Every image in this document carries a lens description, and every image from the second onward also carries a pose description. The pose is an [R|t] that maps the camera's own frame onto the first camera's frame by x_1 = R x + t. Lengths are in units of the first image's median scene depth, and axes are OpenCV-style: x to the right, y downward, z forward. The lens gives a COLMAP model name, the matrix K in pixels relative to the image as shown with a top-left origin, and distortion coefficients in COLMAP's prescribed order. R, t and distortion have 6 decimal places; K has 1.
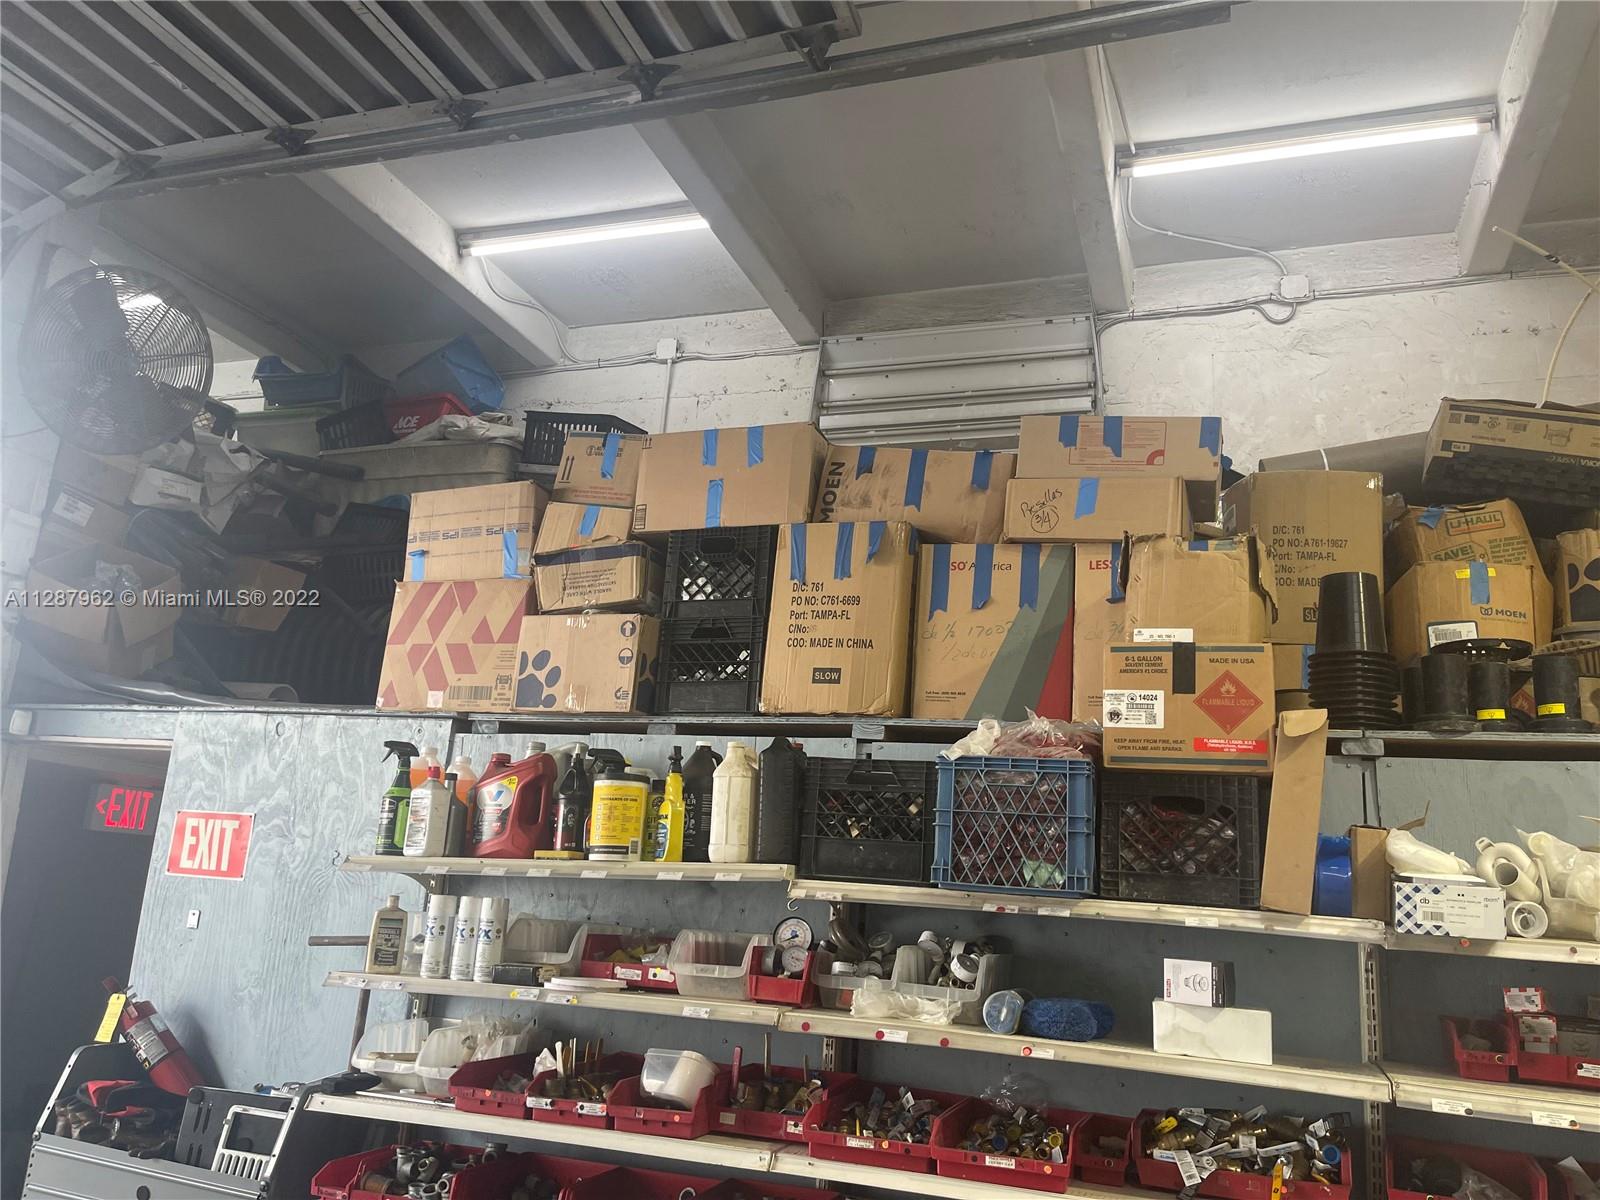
lens RADIAL K [[1221.1, 0, 804.1], [0, 1221.1, 593.0], [0, 0, 1]] dist [0.010315, -0.013835]
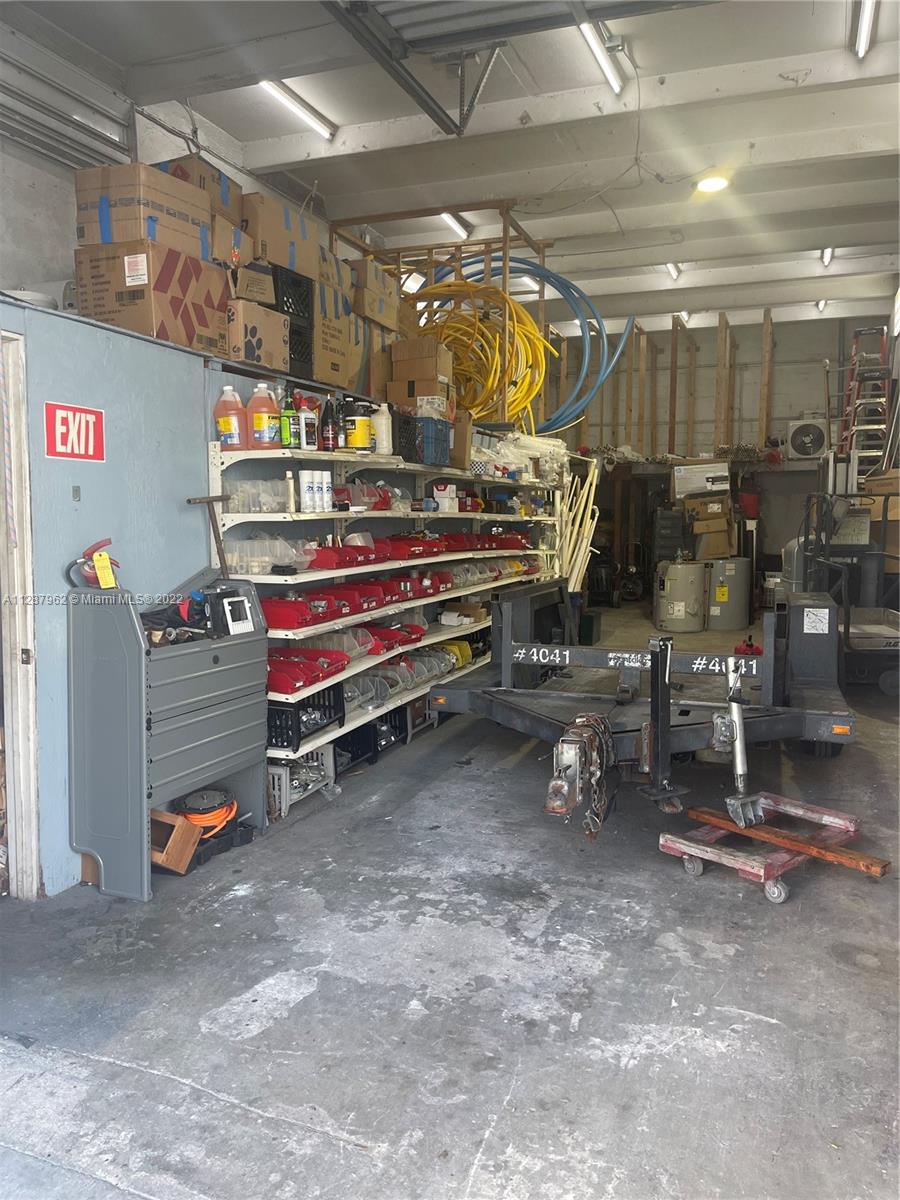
lens RADIAL K [[915.8, 0, 451.1], [0, 915.8, 602.1], [0, 0, 1]] dist [0.010315, -0.013835]
pose [[0.047362, -0.161536, 0.985730, -1.403699], [-0.244259, 0.955005, 0.168237, 0.122606], [-0.968553, -0.248741, 0.005775, 0.597558]]
